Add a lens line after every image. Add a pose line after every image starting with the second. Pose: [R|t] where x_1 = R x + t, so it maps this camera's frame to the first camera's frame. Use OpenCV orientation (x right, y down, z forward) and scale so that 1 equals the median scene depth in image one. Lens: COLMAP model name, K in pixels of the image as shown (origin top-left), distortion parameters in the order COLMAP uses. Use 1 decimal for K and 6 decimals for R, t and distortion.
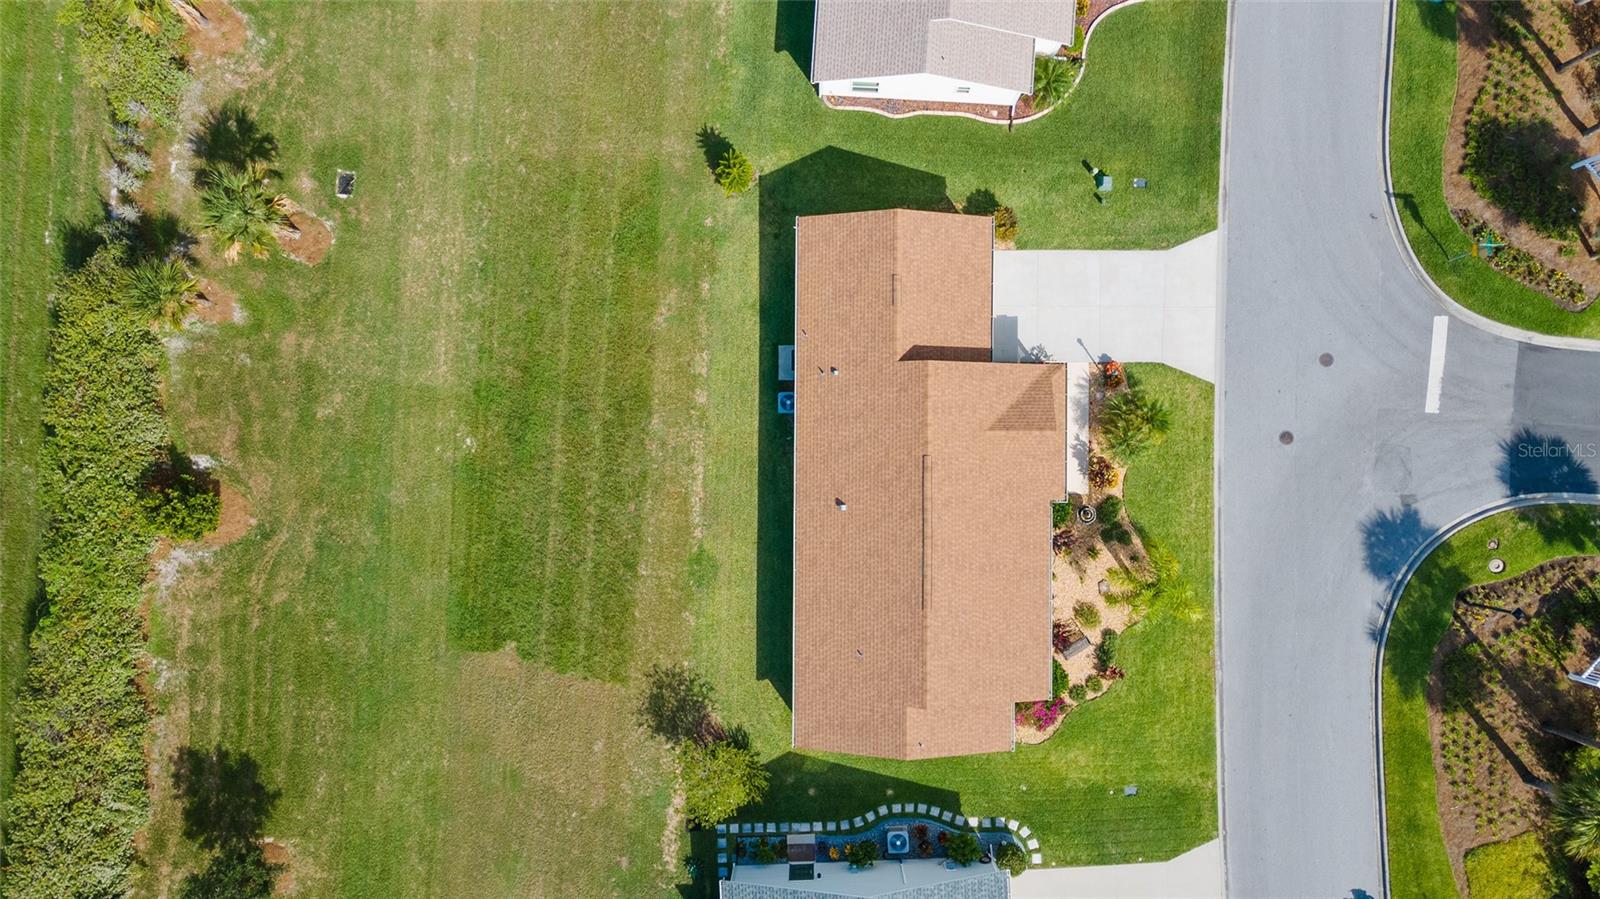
lens RADIAL K [[1164.6, 0, 792.5], [0, 1164.6, 445.4], [0, 0, 1]] dist [0.029566, 0.029536]
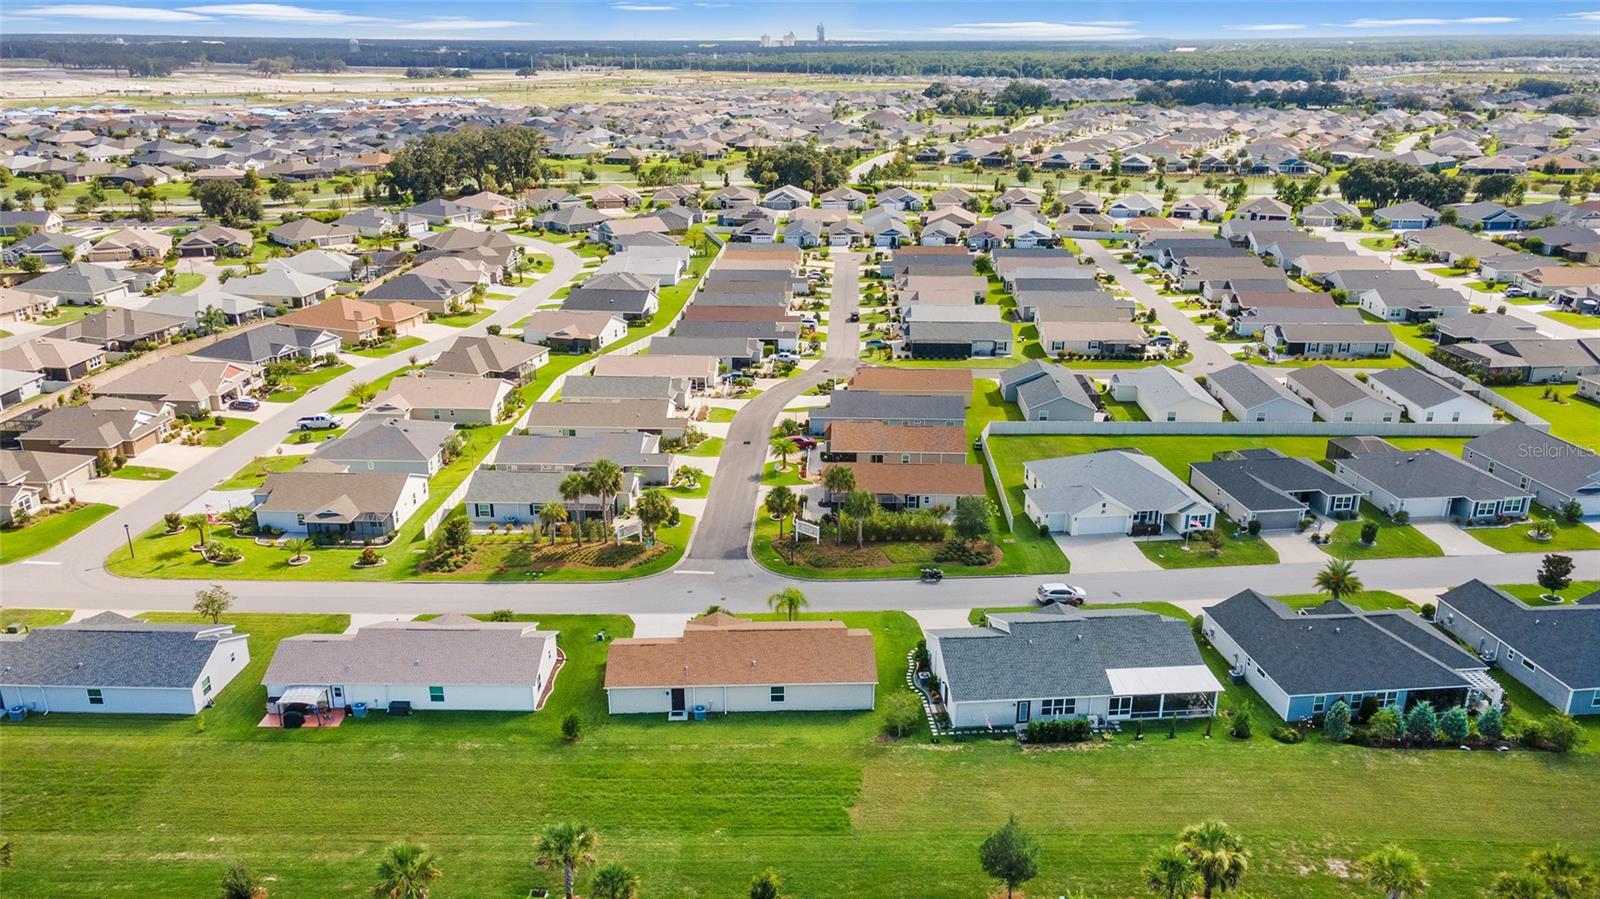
lens RADIAL K [[1164.6, 0, 792.5], [0, 1164.6, 445.4], [0, 0, 1]] dist [0.029566, 0.029536]
pose [[-0.040581, -0.306628, 0.950964, -1.631971], [0.999066, 0.001716, 0.043187, 0.029007], [-0.014874, 0.951828, 0.306272, 0.025998]]
